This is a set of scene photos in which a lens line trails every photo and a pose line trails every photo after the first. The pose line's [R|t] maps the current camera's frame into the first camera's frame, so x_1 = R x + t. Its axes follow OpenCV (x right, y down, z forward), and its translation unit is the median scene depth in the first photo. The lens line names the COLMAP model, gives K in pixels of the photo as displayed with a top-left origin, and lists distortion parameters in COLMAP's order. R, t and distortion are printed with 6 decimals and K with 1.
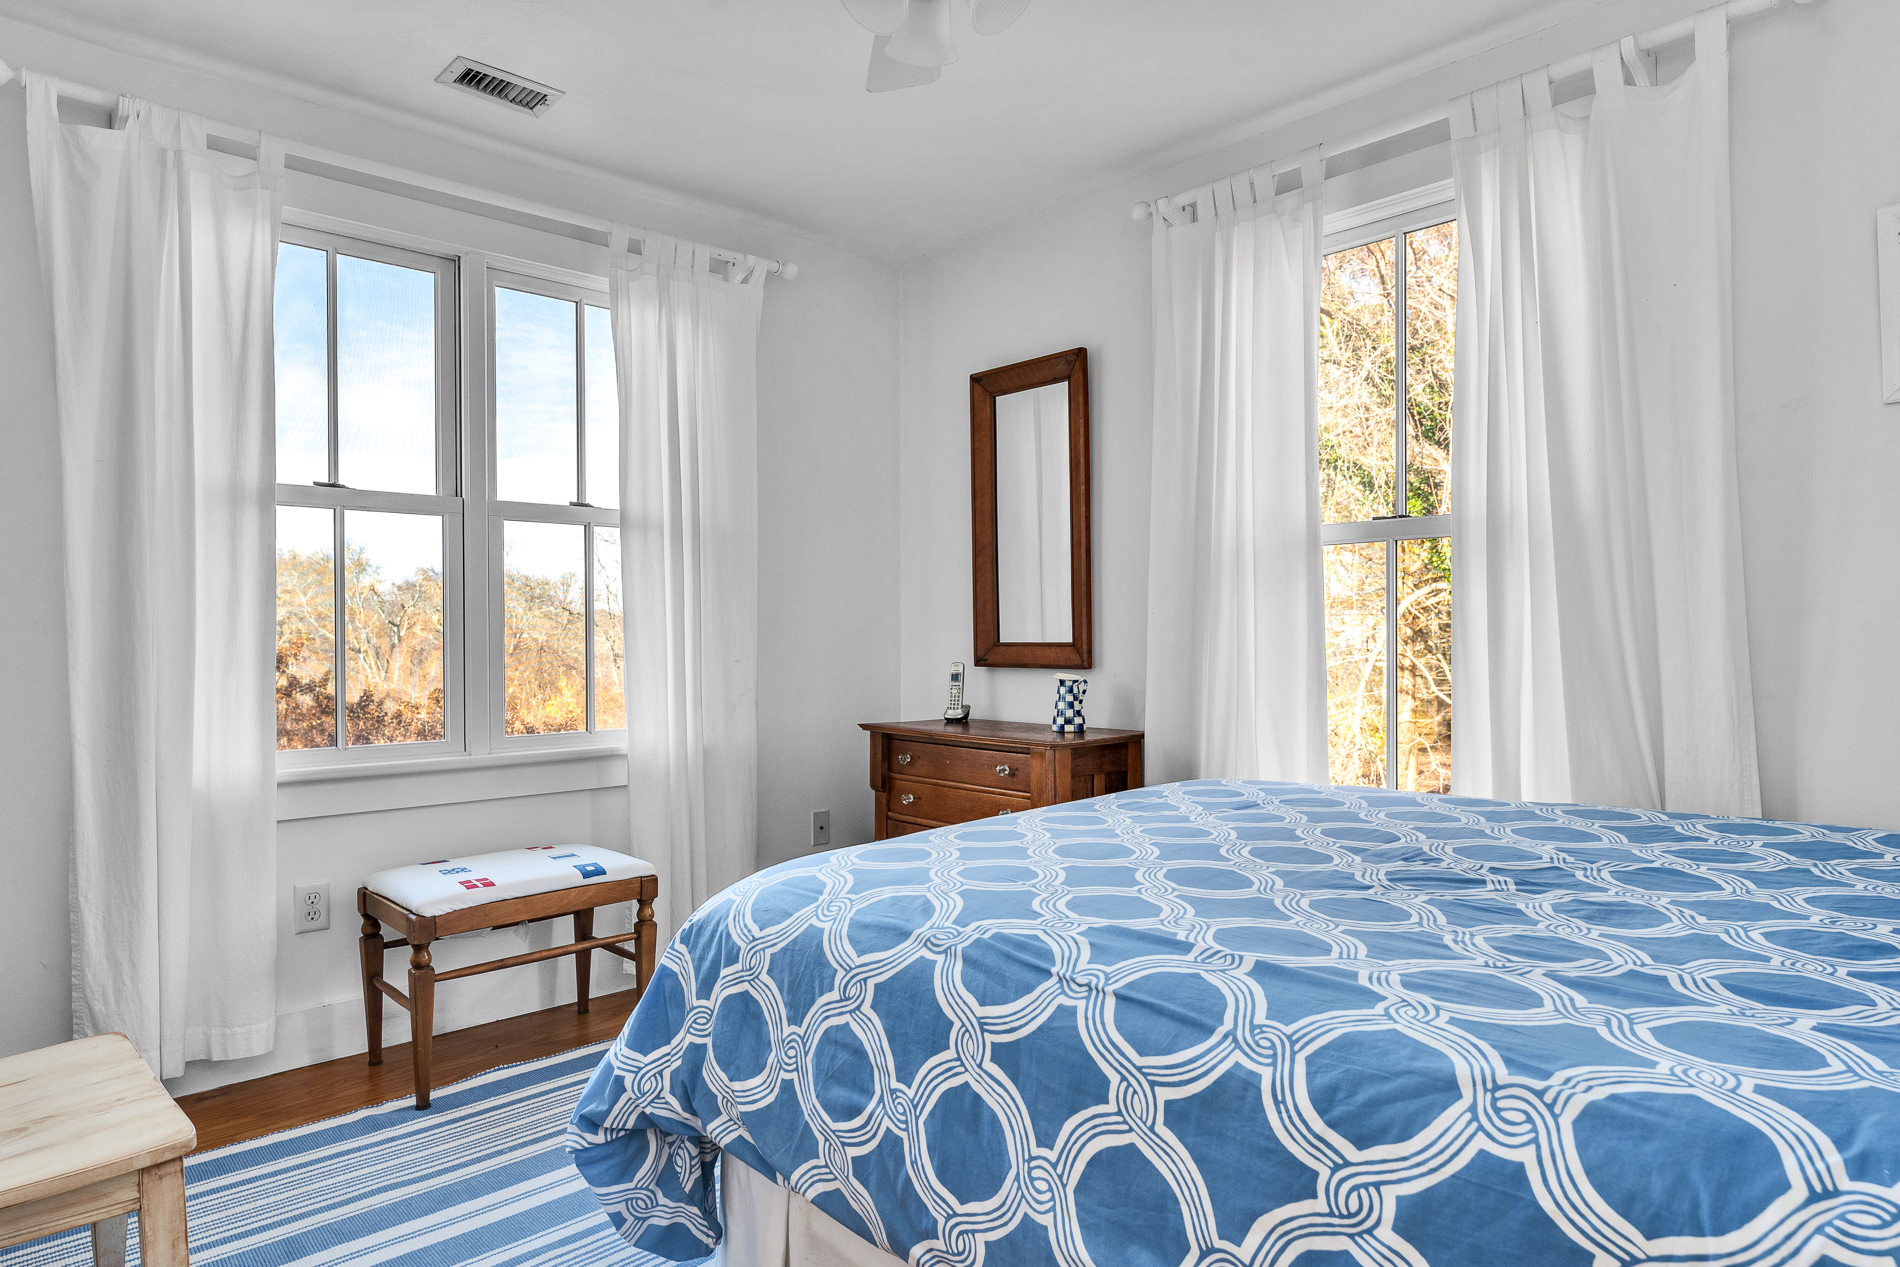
lens RADIAL K [[1145.1, 0, 950.0], [0, 1145.1, 633.5], [0, 0, 1]] dist [-0.001330, -0.001336]
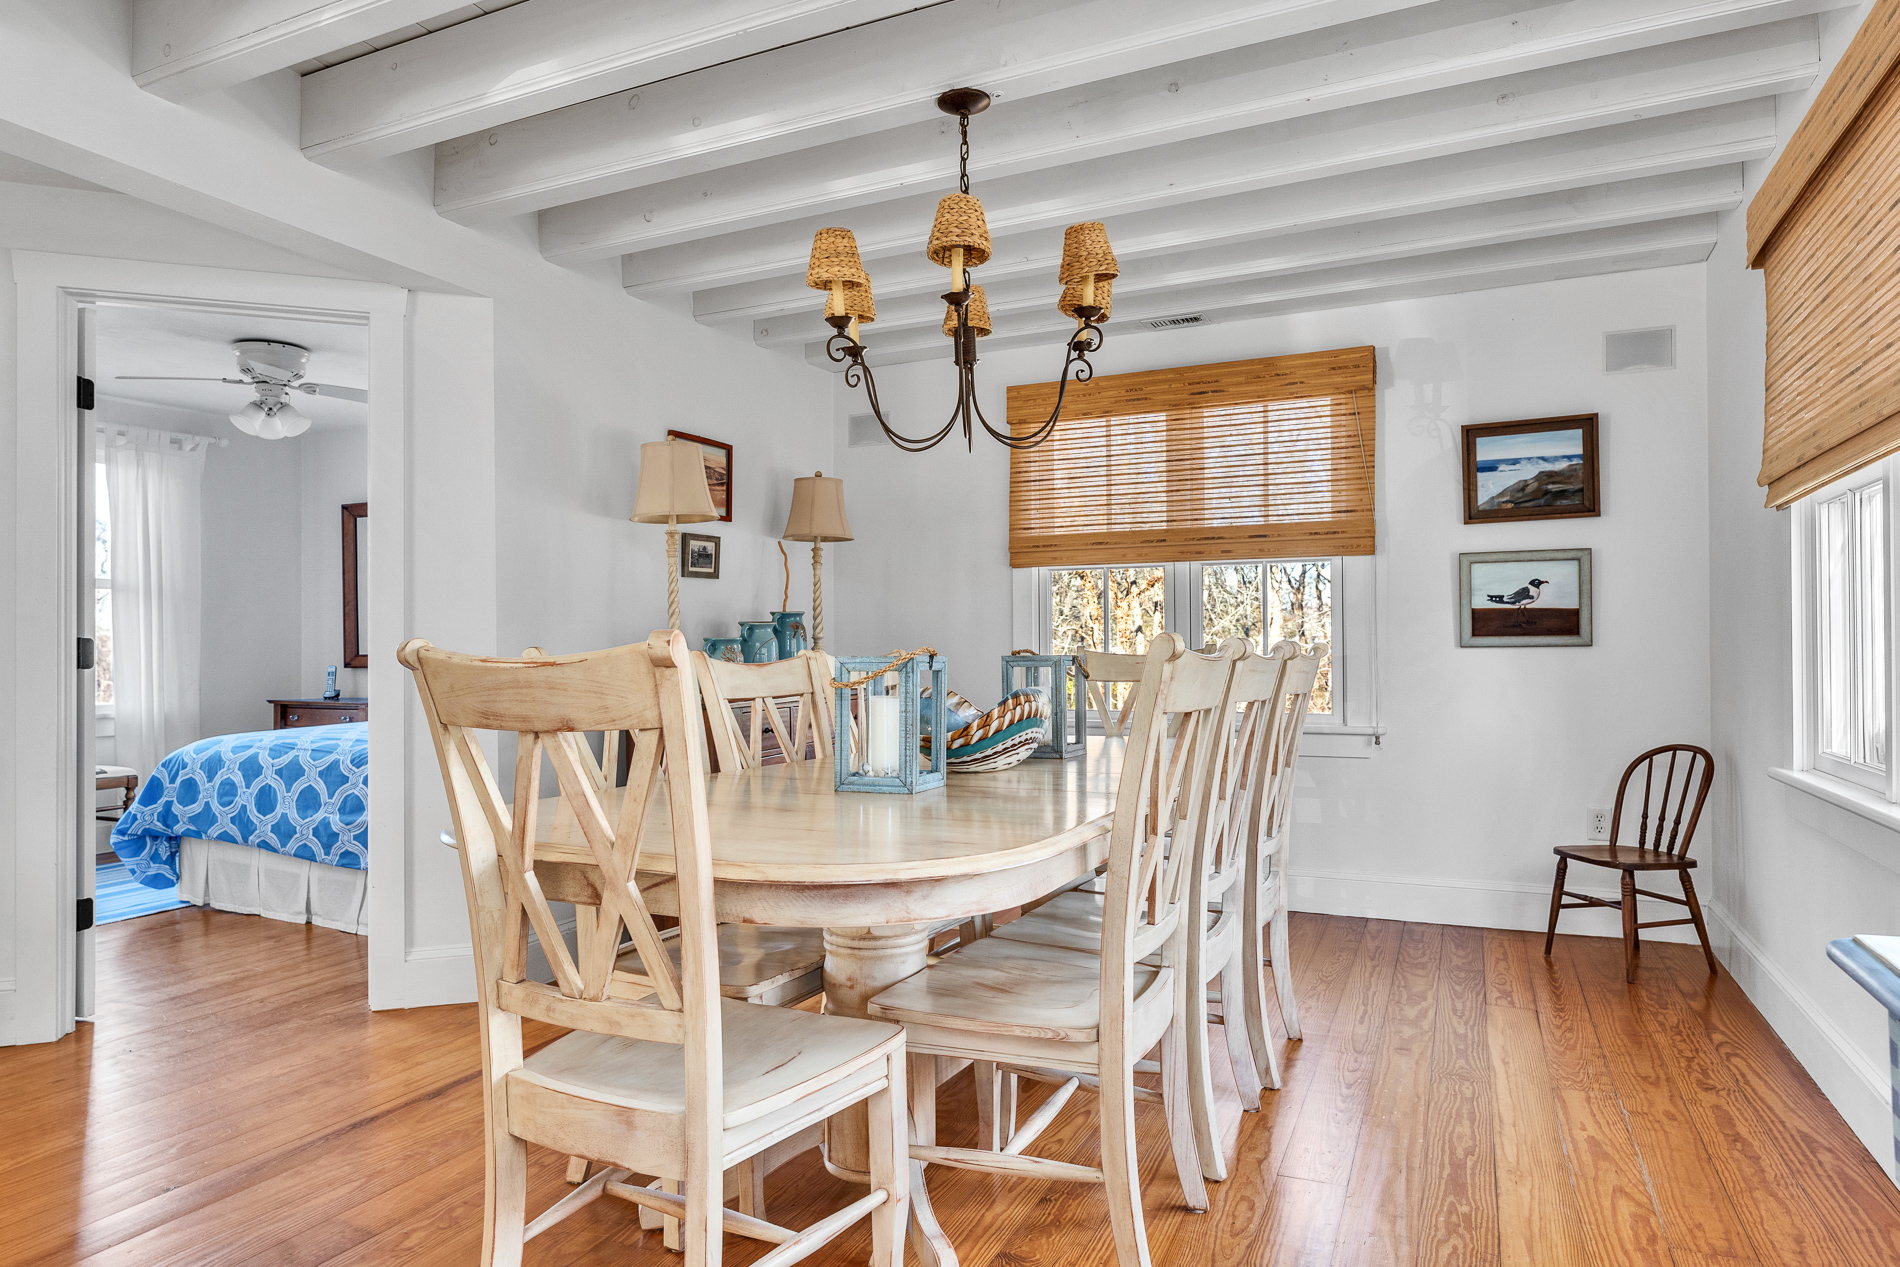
lens RADIAL K [[1145.1, 0, 950.0], [0, 1145.1, 633.5], [0, 0, 1]] dist [-0.001330, -0.001336]
pose [[0.919280, 0.001734, 0.393600, 0.407054], [0.003459, 0.999916, -0.012484, 0.001654], [-0.393589, 0.012838, 0.919197, -2.195540]]
